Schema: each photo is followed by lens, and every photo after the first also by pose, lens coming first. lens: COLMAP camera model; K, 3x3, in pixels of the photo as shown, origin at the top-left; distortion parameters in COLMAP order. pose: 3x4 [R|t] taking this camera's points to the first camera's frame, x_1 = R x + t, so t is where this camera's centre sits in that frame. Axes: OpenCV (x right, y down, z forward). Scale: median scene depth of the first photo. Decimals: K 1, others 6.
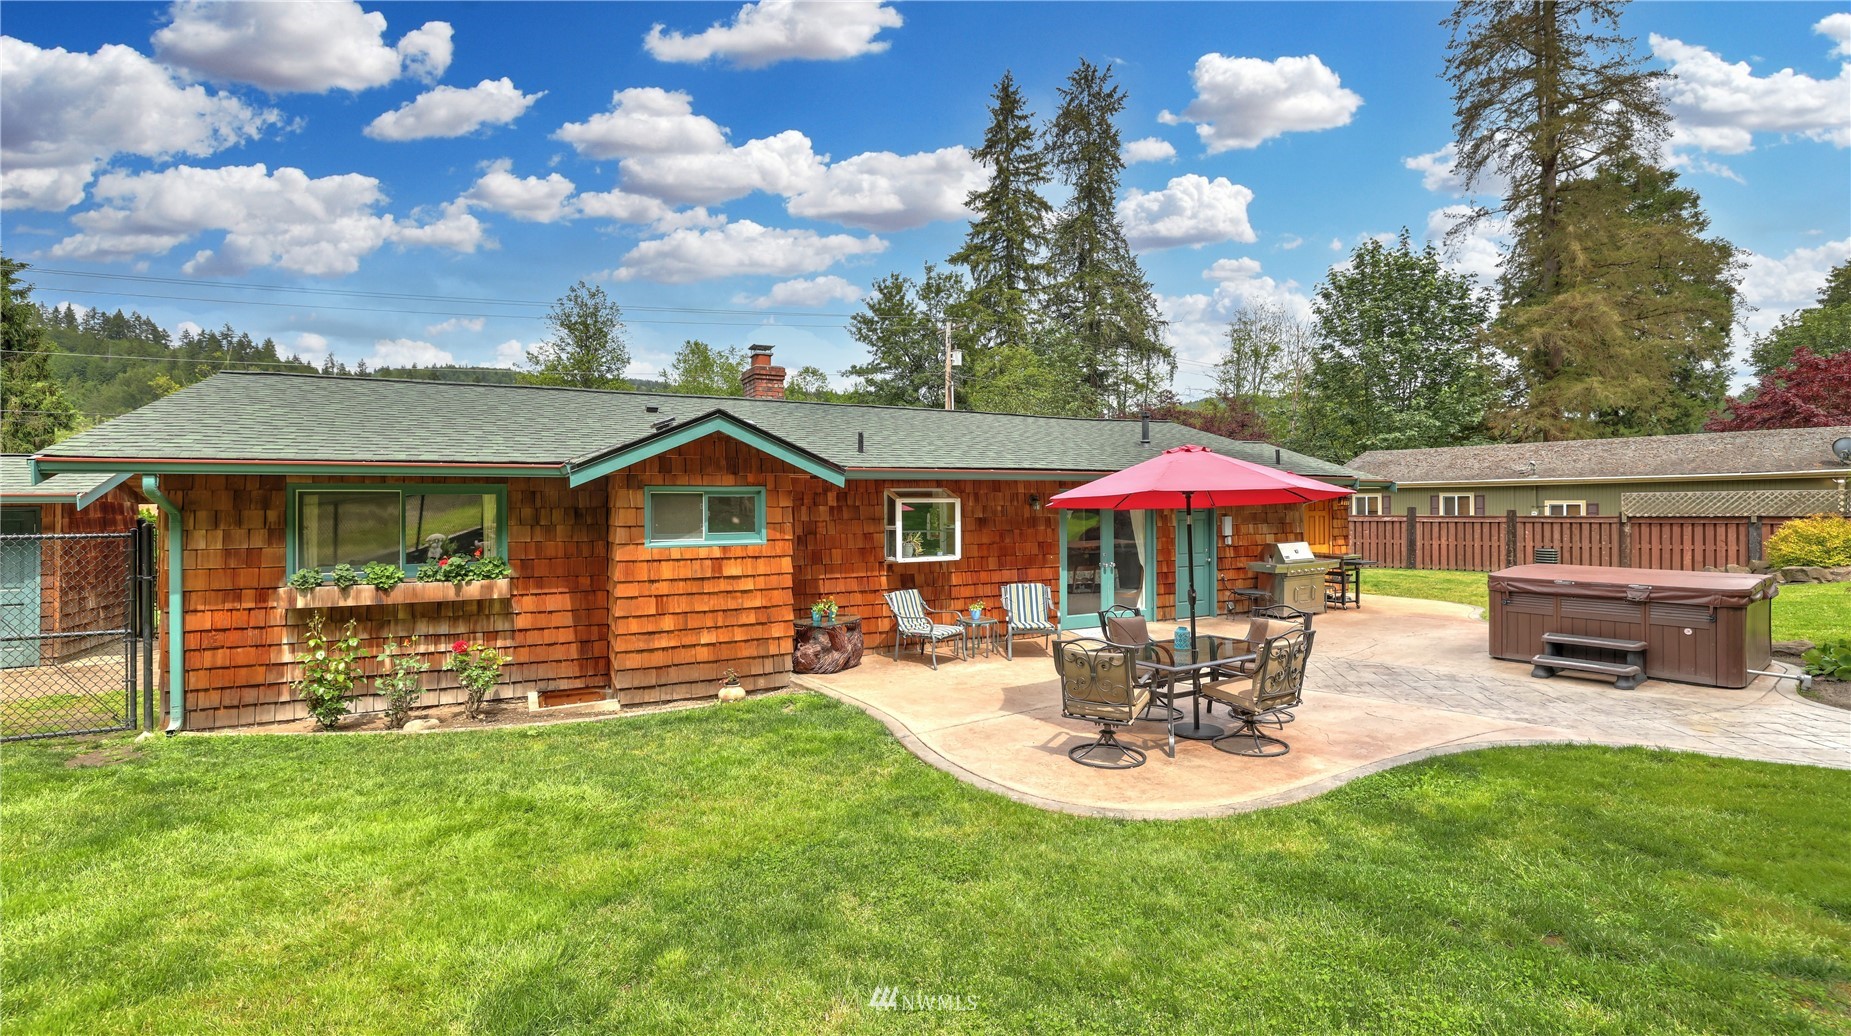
lens RADIAL K [[799.4, 0, 916.6], [0, 799.4, 498.5], [0, 0, 1]] dist [-0.045693, 0.018824]
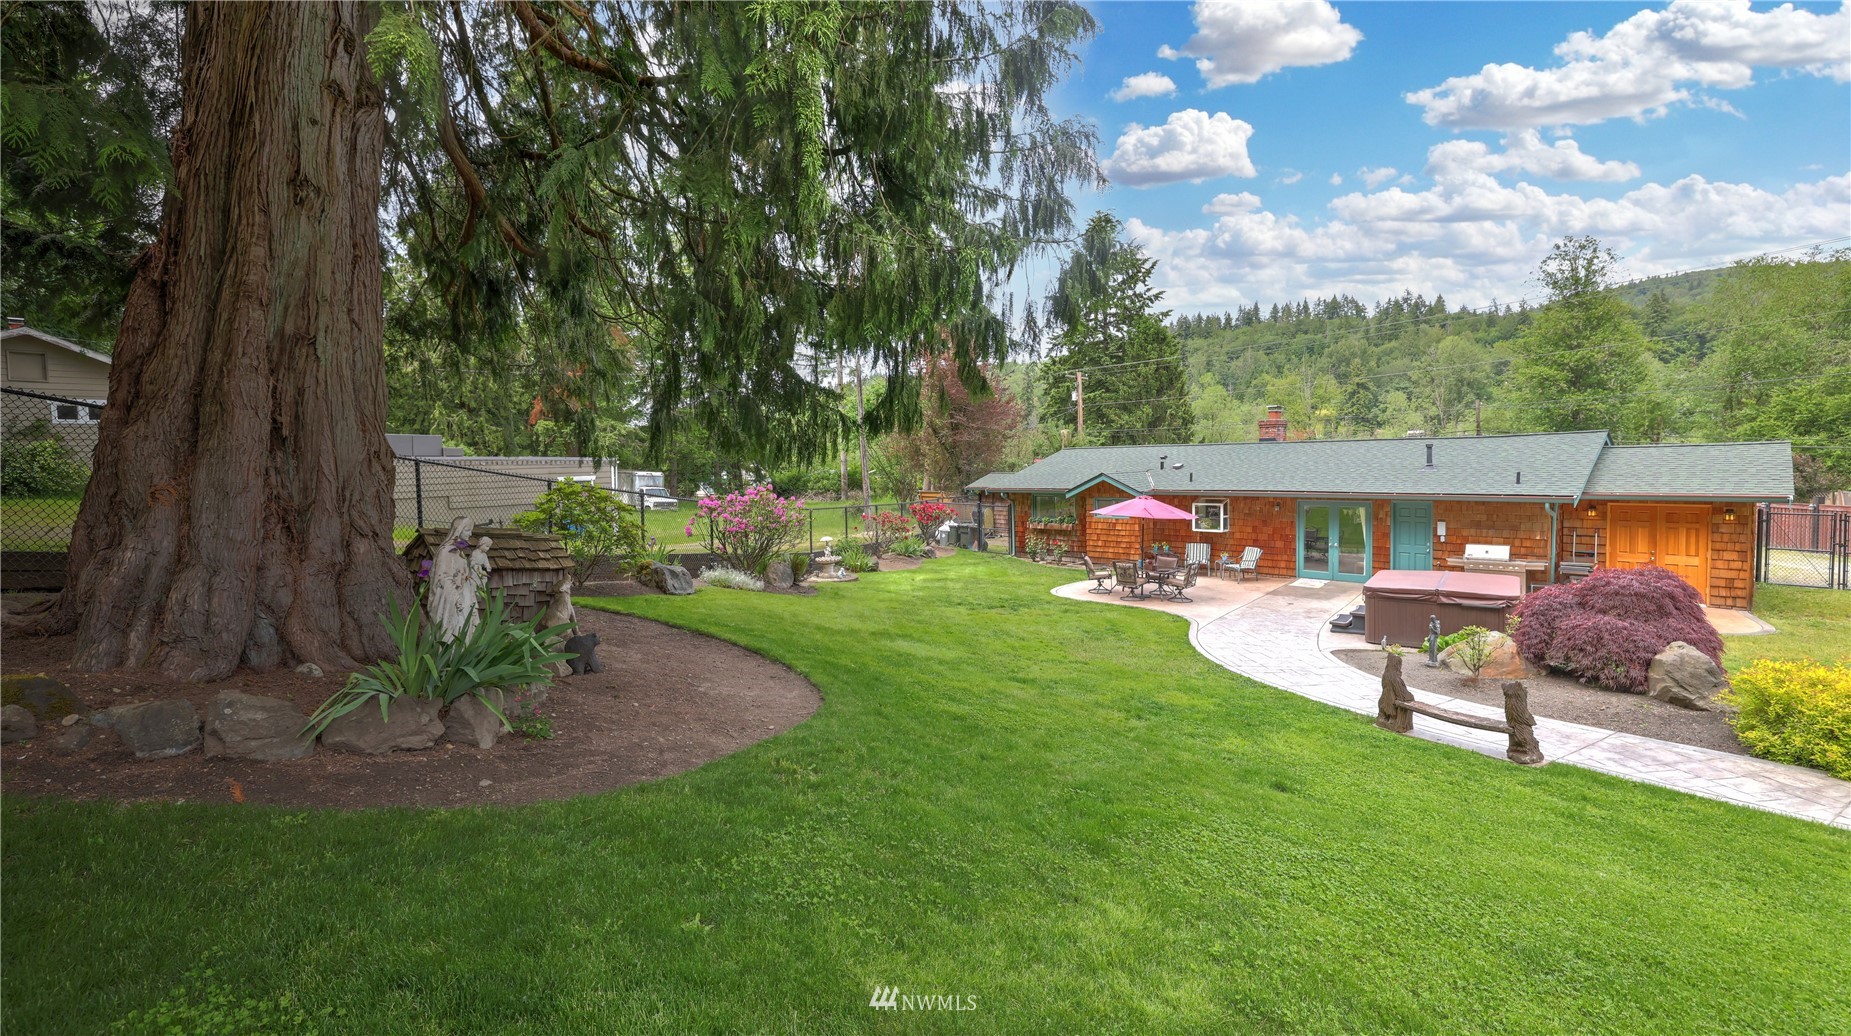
lens RADIAL K [[799.4, 0, 916.6], [0, 799.4, 498.5], [0, 0, 1]] dist [-0.045693, 0.018824]
pose [[0.259506, 0.048084, -0.964544, 0.304905], [0.030932, 0.997833, 0.058065, -0.026338], [0.965246, -0.044903, 0.257456, -0.054734]]
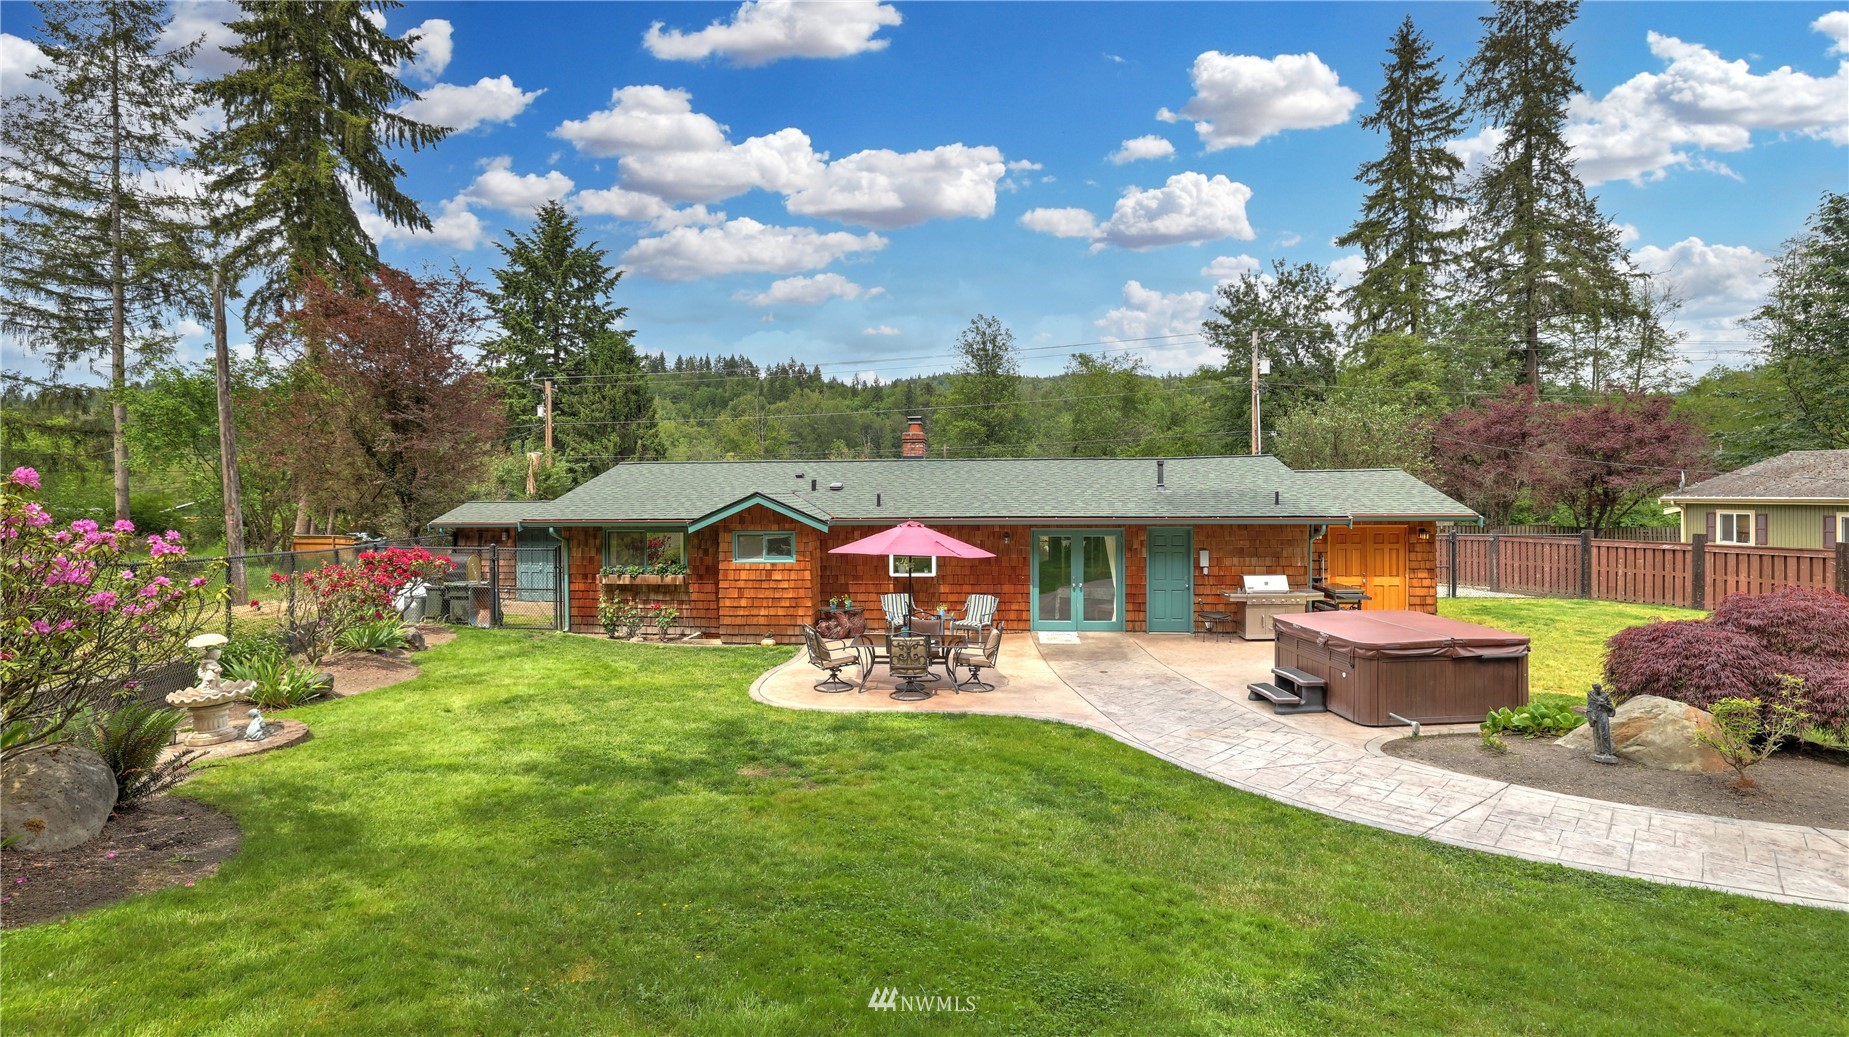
lens RADIAL K [[798.6, 0, 915.6], [0, 798.6, 499.0], [0, 0, 1]] dist [-0.045693, 0.018824]
pose [[0.835370, 0.002899, -0.549680, 0.138695], [0.005933, 0.999880, 0.014290, -0.015036], [0.549656, -0.015198, 0.835253, -0.047373]]
